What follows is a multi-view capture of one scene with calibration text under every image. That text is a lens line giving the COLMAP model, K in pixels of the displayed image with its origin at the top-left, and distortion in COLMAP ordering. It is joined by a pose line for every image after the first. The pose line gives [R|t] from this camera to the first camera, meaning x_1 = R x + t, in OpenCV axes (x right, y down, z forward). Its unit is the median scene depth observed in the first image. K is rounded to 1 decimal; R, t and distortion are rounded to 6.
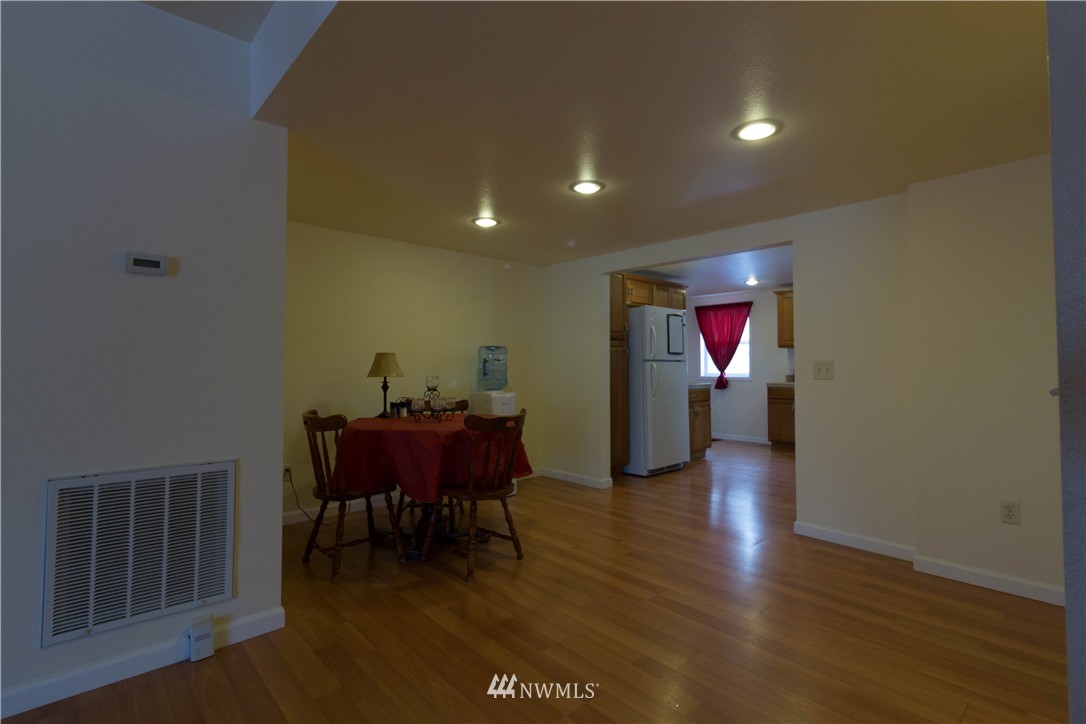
lens RADIAL K [[519.4, 0, 541.1], [0, 519.4, 348.6], [0, 0, 1]] dist [-0.000221, 0.000076]
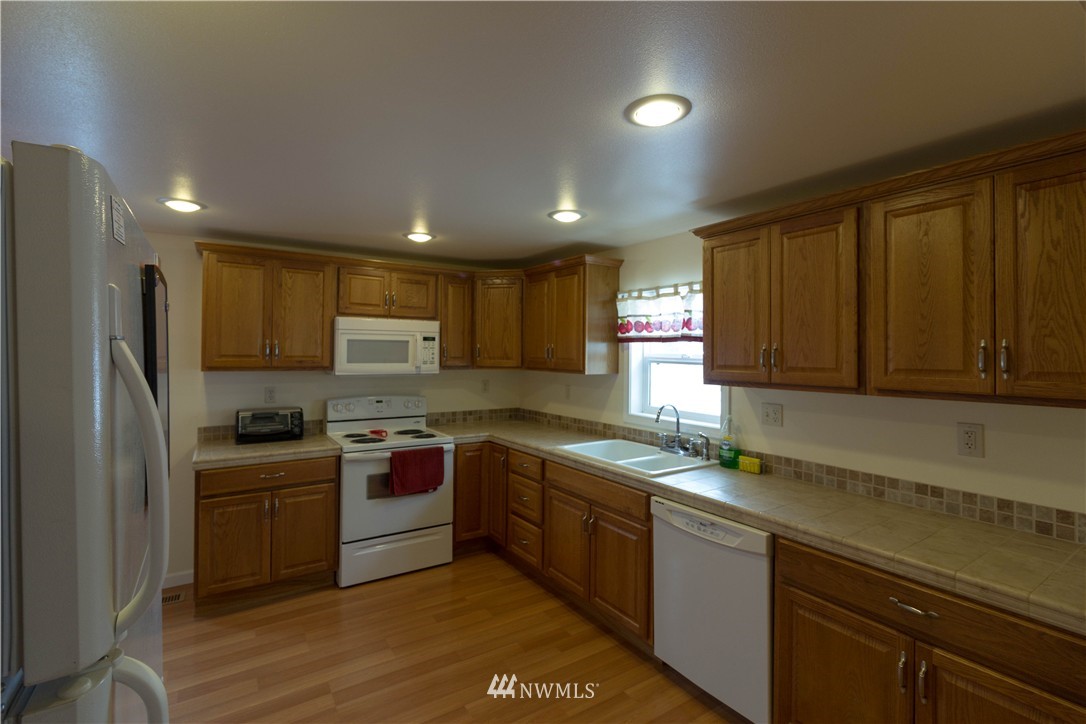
lens RADIAL K [[492.9, 0, 523.7], [0, 492.9, 355.2], [0, 0, 1]] dist [-0.013577, 0.000019]
pose [[0.174479, -0.011623, 0.984592, 0.142966], [-0.043759, 0.998851, 0.019546, -0.054050], [-0.983688, -0.046496, 0.173770, 1.007933]]
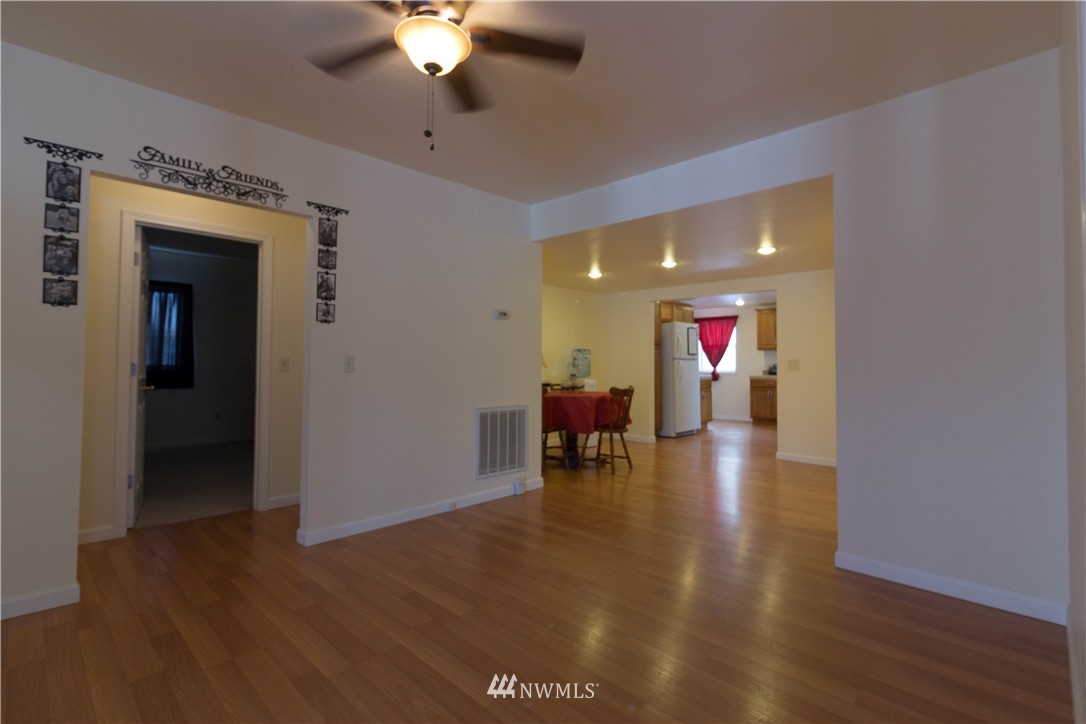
lens RADIAL K [[519.4, 0, 541.1], [0, 519.4, 348.6], [0, 0, 1]] dist [-0.000221, 0.000076]
pose [[0.998072, 0.006826, 0.061696, -0.302162], [-0.007077, 0.999968, 0.003856, -0.011155], [-0.061668, -0.004285, 0.998088, -0.507319]]
